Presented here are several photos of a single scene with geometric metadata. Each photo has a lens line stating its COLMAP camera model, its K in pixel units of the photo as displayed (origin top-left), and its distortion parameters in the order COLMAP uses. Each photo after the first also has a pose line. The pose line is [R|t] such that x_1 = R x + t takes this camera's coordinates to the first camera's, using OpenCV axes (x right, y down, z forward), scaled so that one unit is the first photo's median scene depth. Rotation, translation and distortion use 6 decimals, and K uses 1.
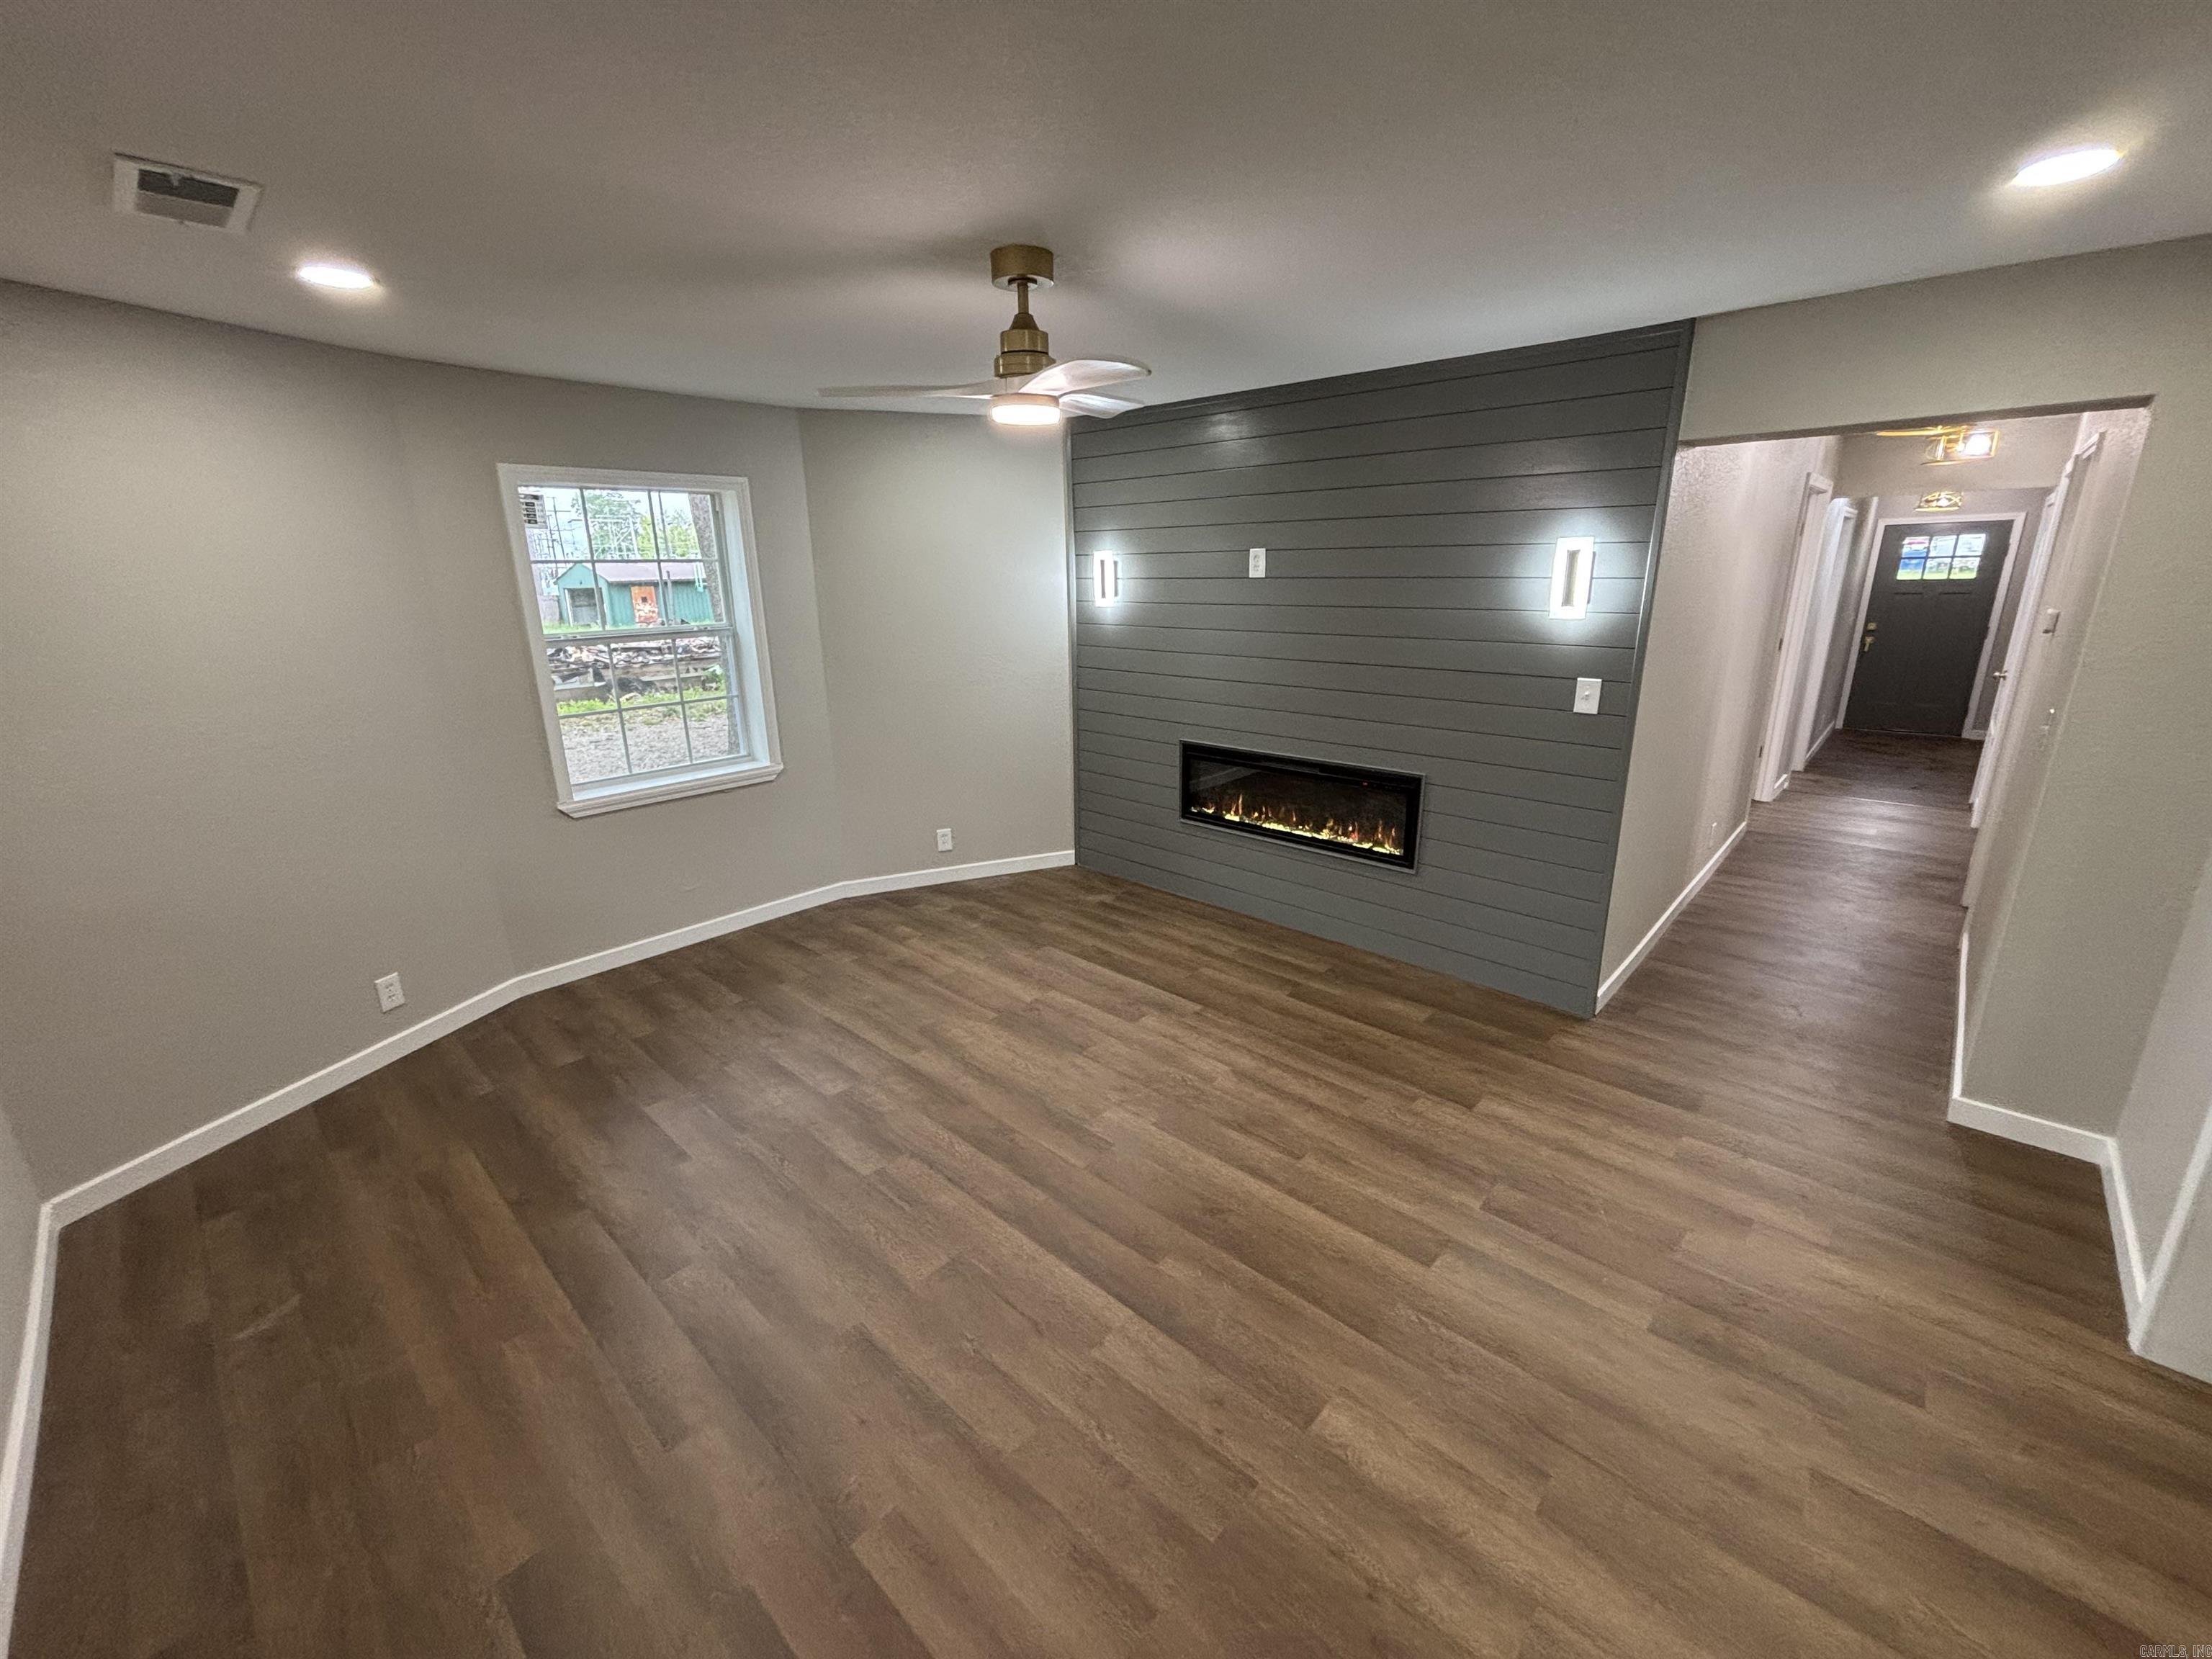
lens RADIAL K [[891.5, 0, 1097.8], [0, 891.5, 831.3], [0, 0, 1]] dist [0.002933, -0.000342]
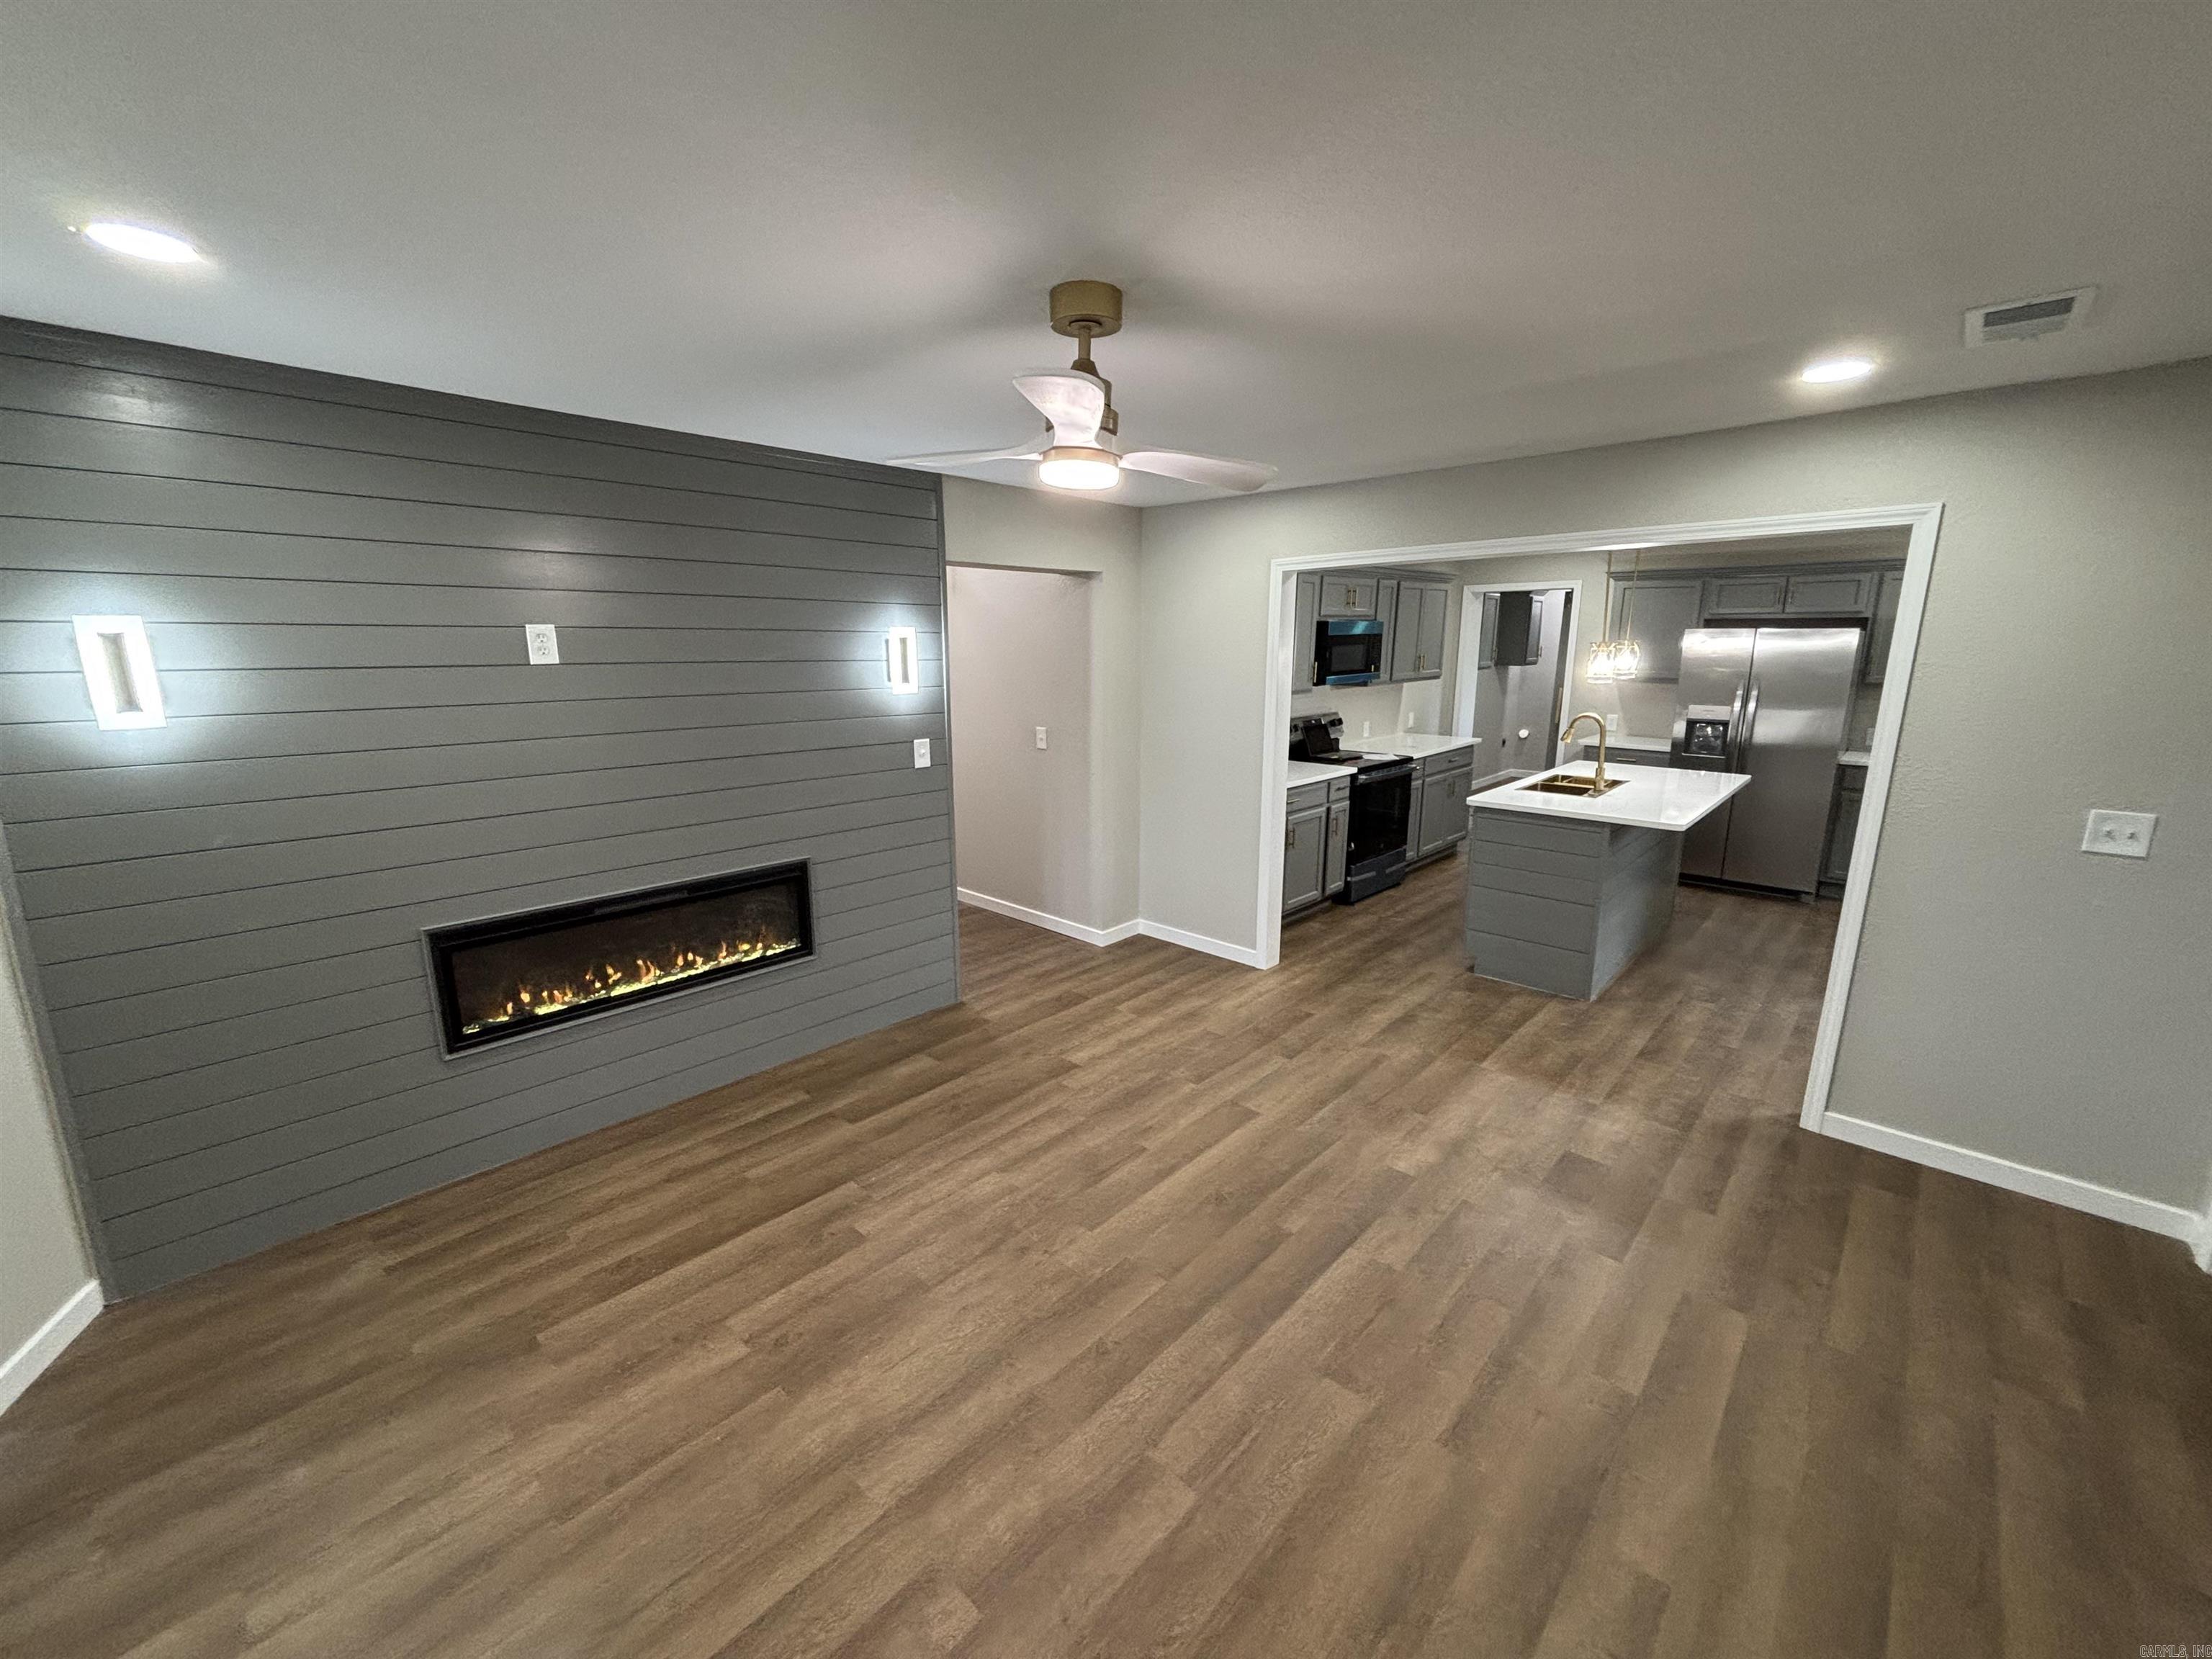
lens RADIAL K [[891.5, 0, 1108.2], [0, 891.5, 829.9], [0, 0, 1]] dist [0.002933, -0.000342]
pose [[-0.005418, -0.195792, 0.980630, -0.594221], [0.283486, 0.940113, 0.189269, -0.183844], [-0.958961, 0.279020, 0.050411, 0.622834]]
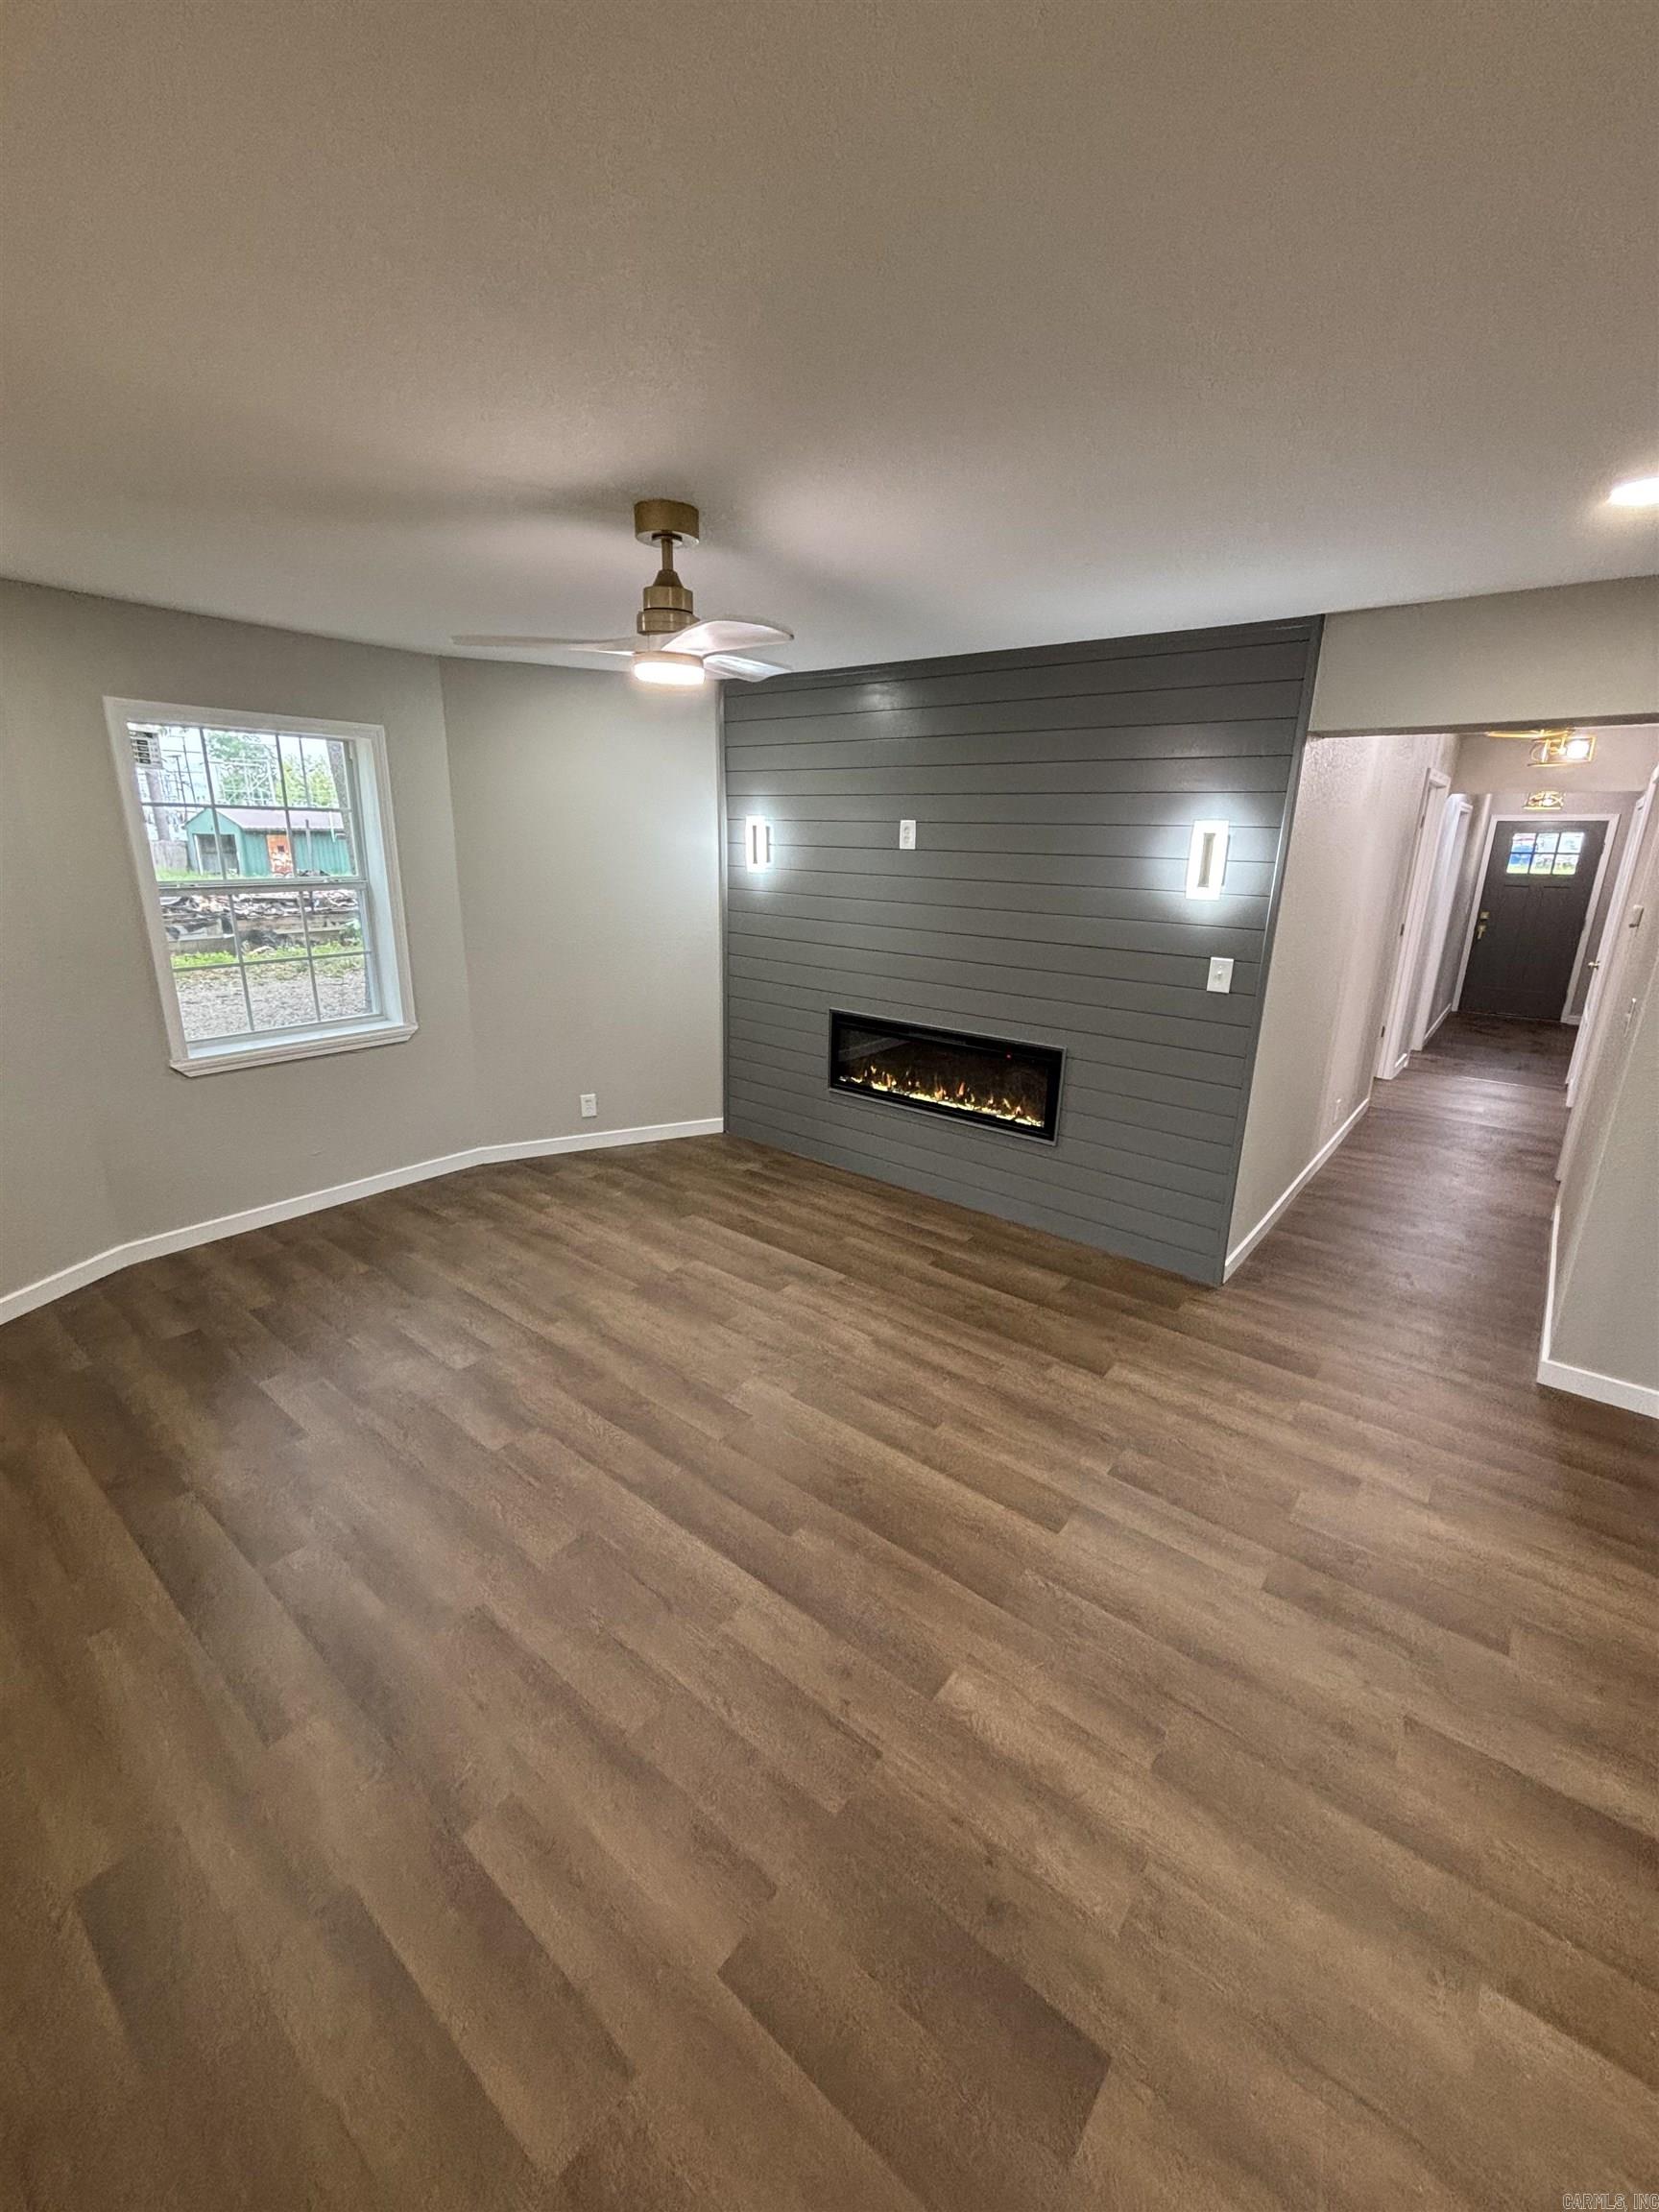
lens RADIAL K [[891.5, 0, 823.2], [0, 891.5, 1101.8], [0, 0, 1]] dist [0.002933, -0.000342]
pose [[0.996904, 0.014301, 0.077320, 0.011823], [-0.014592, 0.999888, 0.003206, -0.001563], [-0.077265, -0.004325, 0.997001, 0.004483]]
